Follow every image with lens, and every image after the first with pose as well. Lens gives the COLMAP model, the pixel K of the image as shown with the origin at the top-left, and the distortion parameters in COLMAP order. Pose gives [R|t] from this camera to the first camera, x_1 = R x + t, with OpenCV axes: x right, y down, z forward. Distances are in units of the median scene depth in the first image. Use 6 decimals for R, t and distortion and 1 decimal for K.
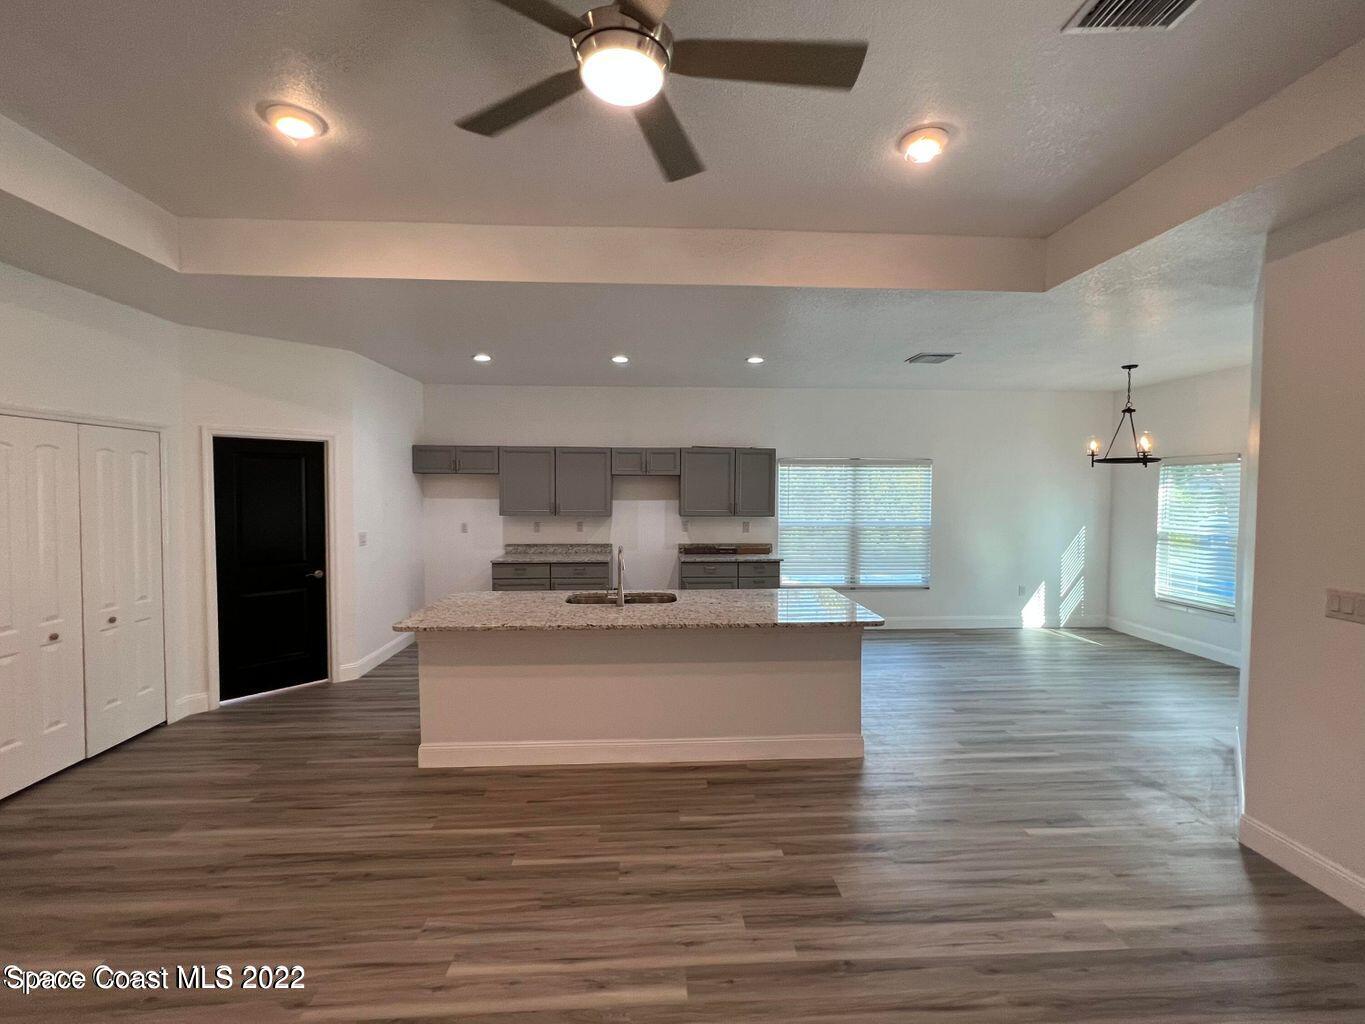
lens RADIAL K [[601.7, 0, 679.9], [0, 601.7, 509.8], [0, 0, 1]] dist [0.002868, 0.000591]
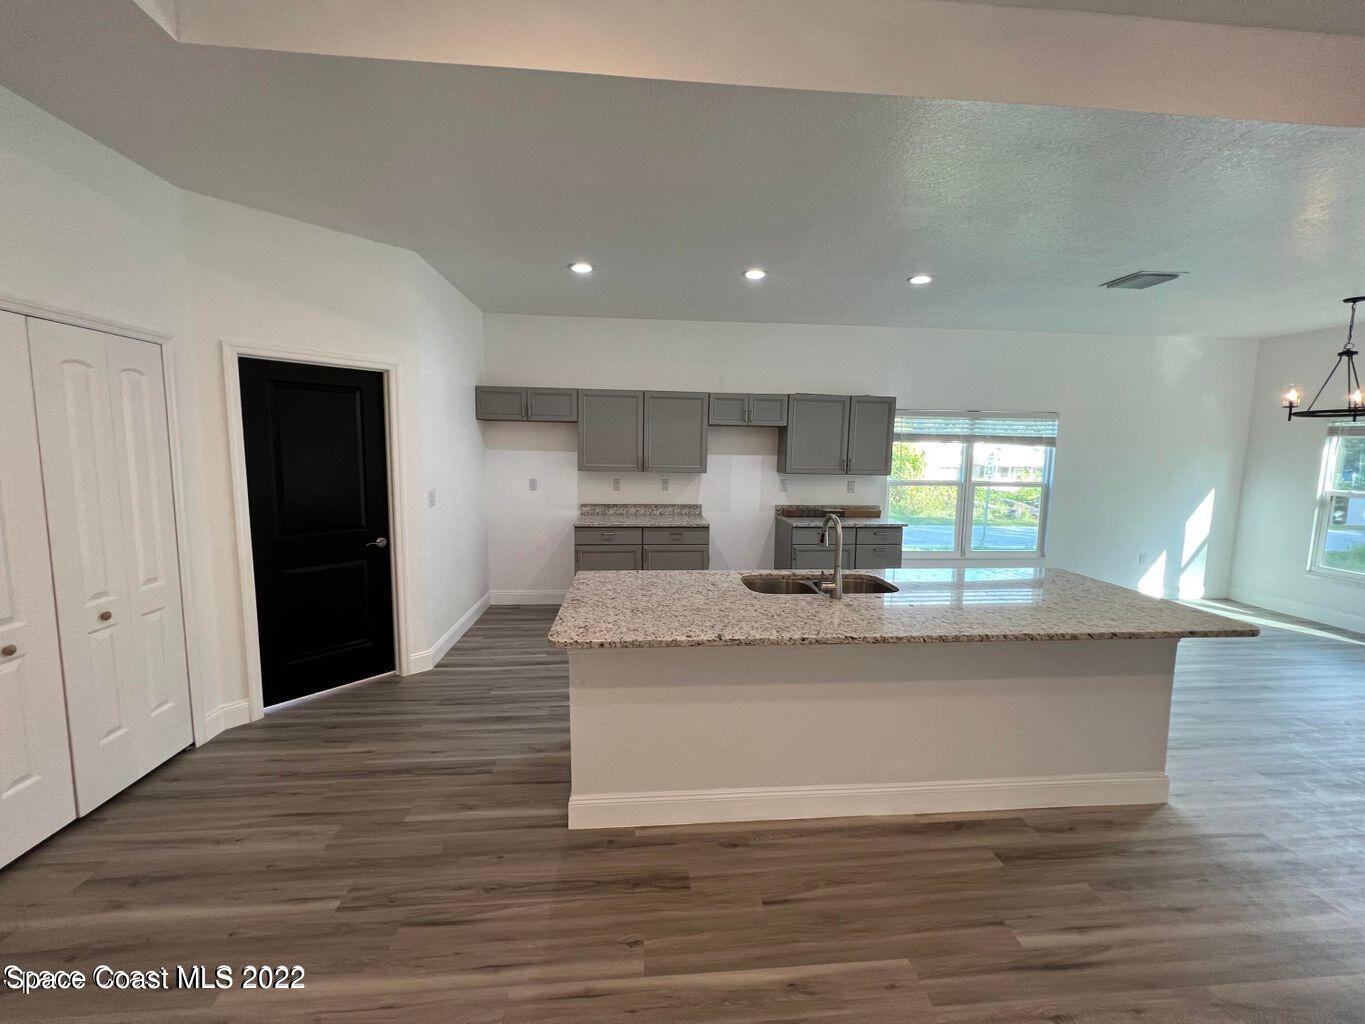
lens RADIAL K [[549.8, 0, 679.7], [0, 549.8, 509.5], [0, 0, 1]] dist [0.001429, 0.000124]
pose [[0.999450, 0.008517, 0.032038, -0.217055], [-0.010846, 0.997255, 0.073242, 0.006660], [-0.031326, -0.073550, 0.996799, 0.255536]]
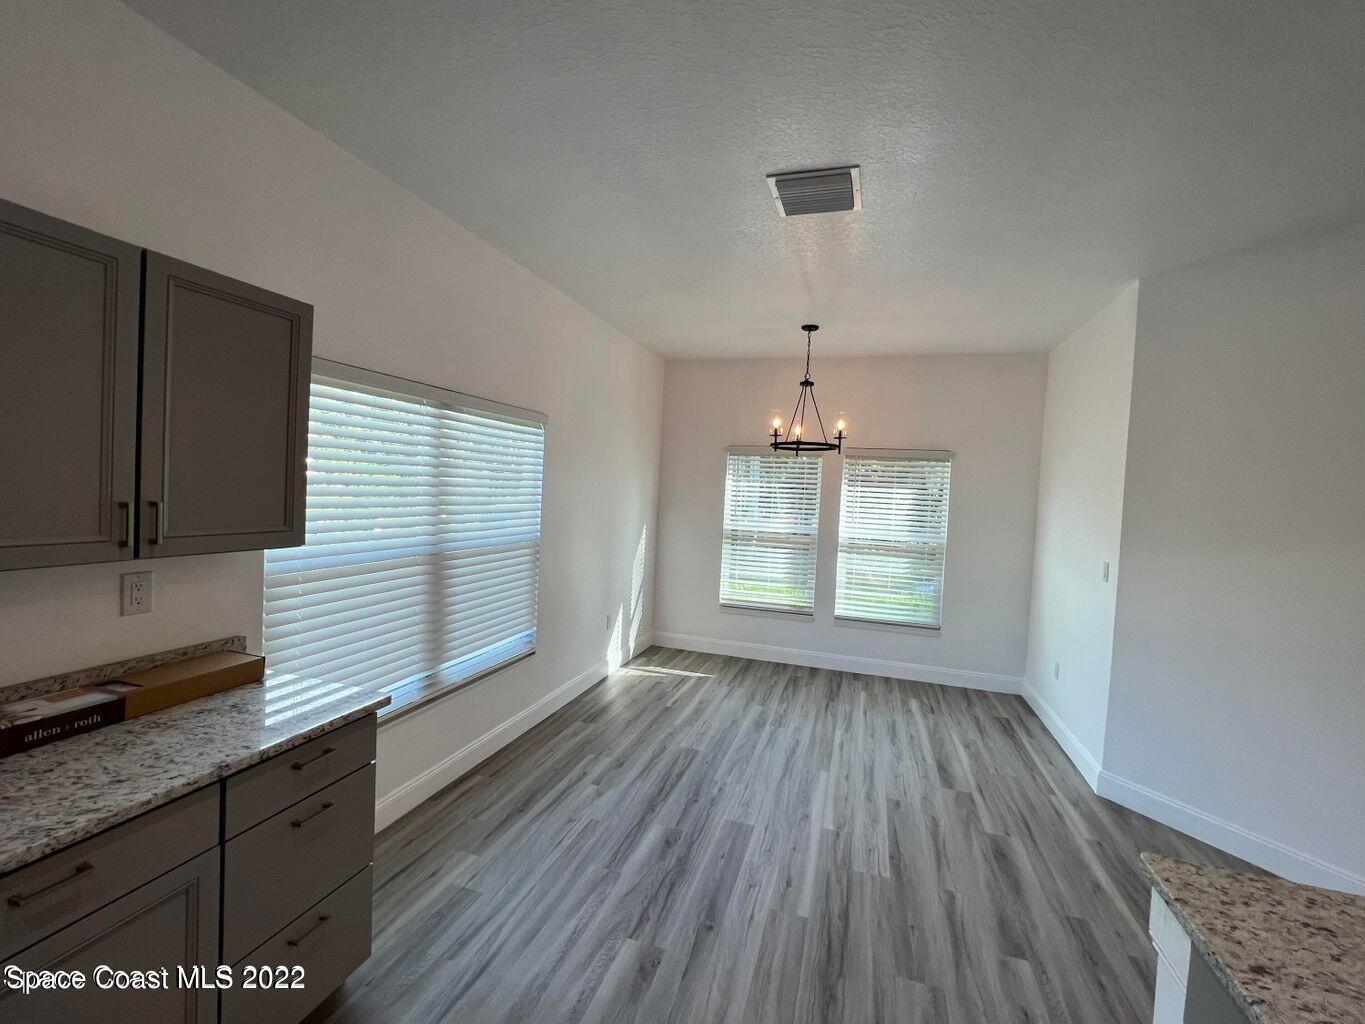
lens RADIAL K [[601.7, 0, 679.9], [0, 601.7, 509.8], [0, 0, 1]] dist [0.002868, 0.000591]
pose [[0.335377, -0.027795, 0.941674, -0.060747], [-0.017840, 0.999198, 0.035846, -0.025523], [-0.941915, -0.028821, 0.334612, 0.919993]]
